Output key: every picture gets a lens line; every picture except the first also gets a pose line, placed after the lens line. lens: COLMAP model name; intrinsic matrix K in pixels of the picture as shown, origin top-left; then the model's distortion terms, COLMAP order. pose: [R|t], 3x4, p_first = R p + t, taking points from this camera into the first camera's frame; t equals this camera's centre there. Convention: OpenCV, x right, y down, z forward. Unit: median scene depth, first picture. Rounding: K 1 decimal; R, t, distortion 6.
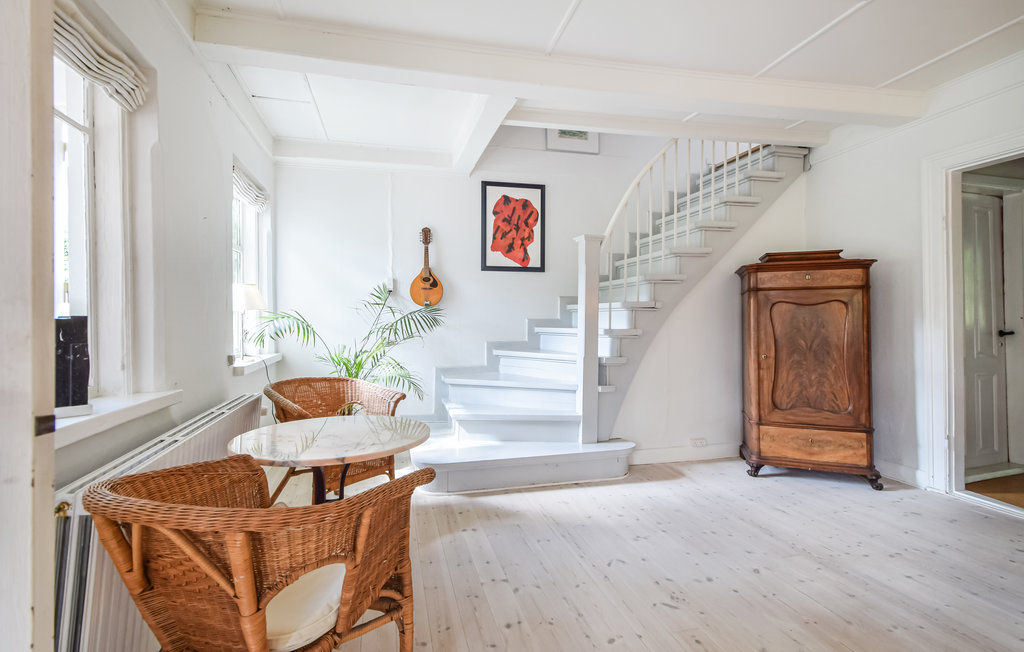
lens RADIAL K [[475.2, 0, 507.0], [0, 475.2, 315.6], [0, 0, 1]] dist [0.017430, -0.000596]
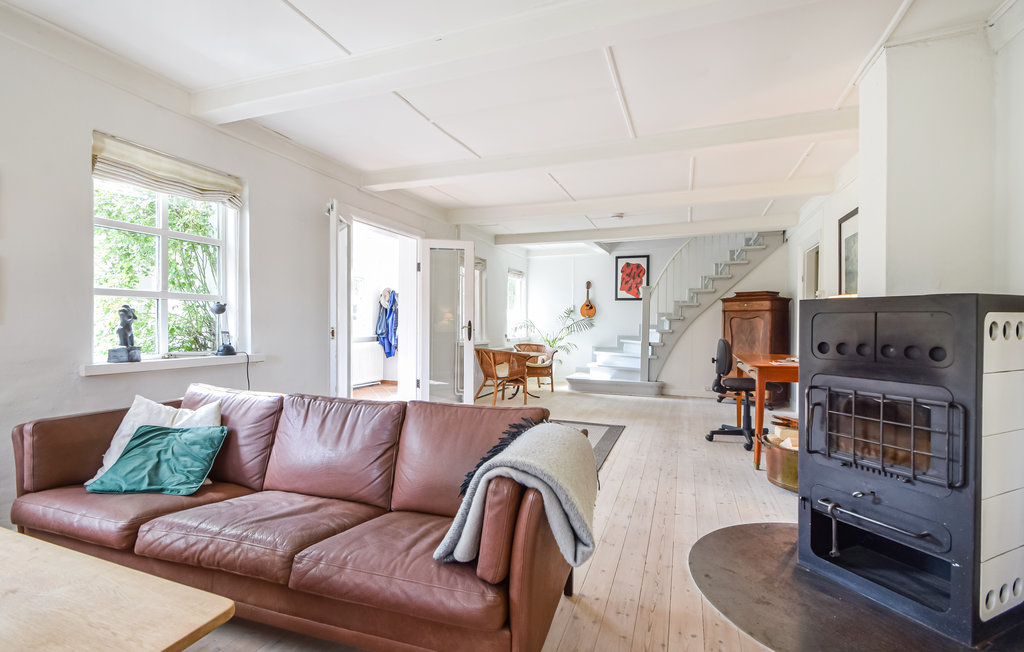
lens RADIAL K [[475.2, 0, 511.7], [0, 475.2, 323.0], [0, 0, 1]] dist [0.017430, -0.000596]
pose [[0.822716, 0.013697, -0.568287, 0.746787], [-0.010771, 0.999906, 0.008506, -0.009565], [0.568350, -0.000877, 0.822786, -0.938194]]
